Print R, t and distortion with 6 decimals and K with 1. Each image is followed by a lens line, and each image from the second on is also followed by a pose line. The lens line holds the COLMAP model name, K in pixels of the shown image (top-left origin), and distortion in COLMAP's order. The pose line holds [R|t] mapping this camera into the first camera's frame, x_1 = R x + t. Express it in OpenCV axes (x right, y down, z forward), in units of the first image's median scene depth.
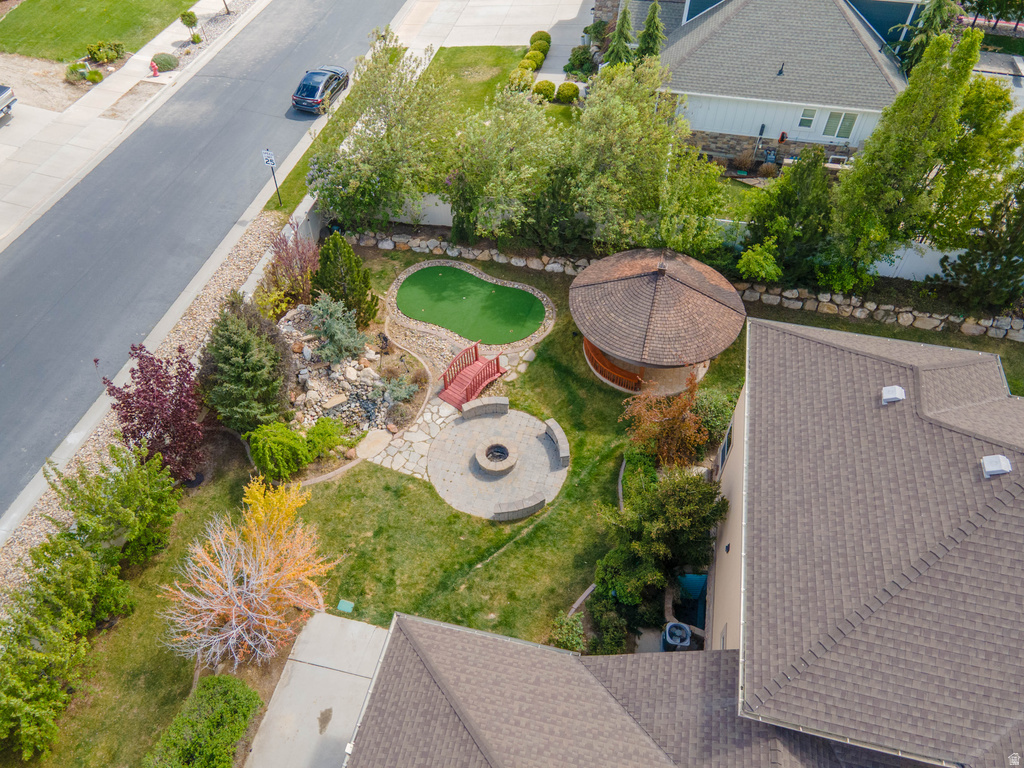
lens RADIAL K [[749.1, 0, 504.2], [0, 749.1, 382.4], [0, 0, 1]] dist [0.047256, -0.008368]
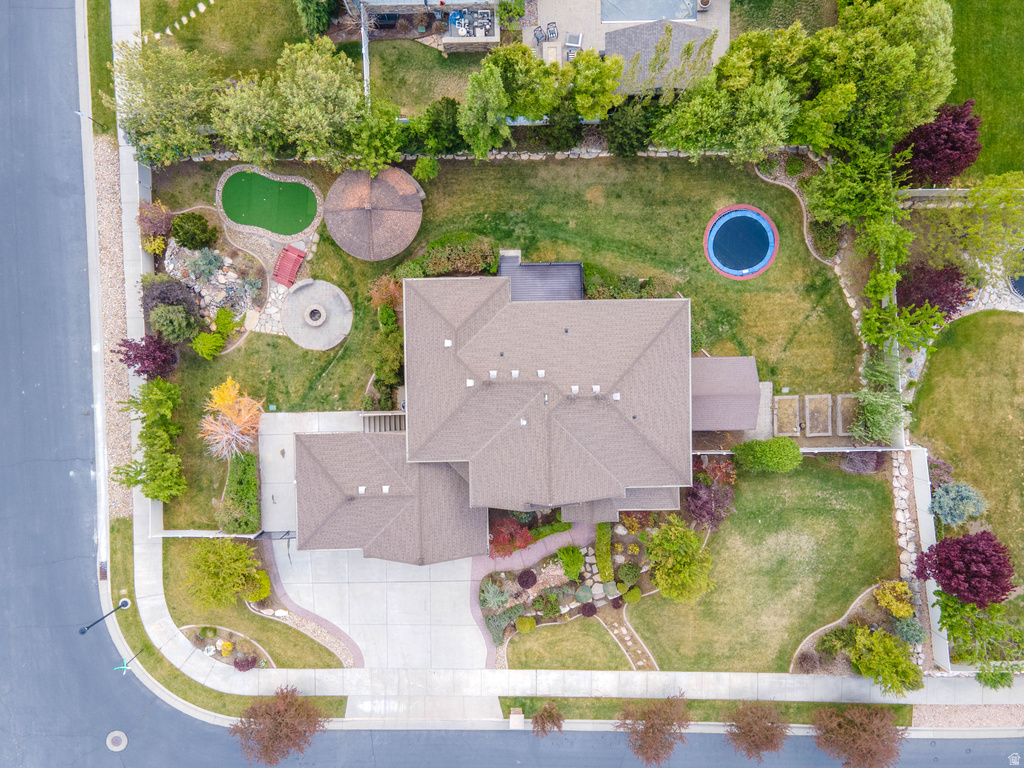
lens RADIAL K [[749.1, 0, 513.8], [0, 749.1, 381.0], [0, 0, 1]] dist [0.047256, -0.008368]
pose [[0.969919, -0.243091, 0.012835, 0.425543], [0.168283, 0.707672, 0.686208, -1.043916], [-0.175894, -0.663406, 0.727292, -0.649289]]
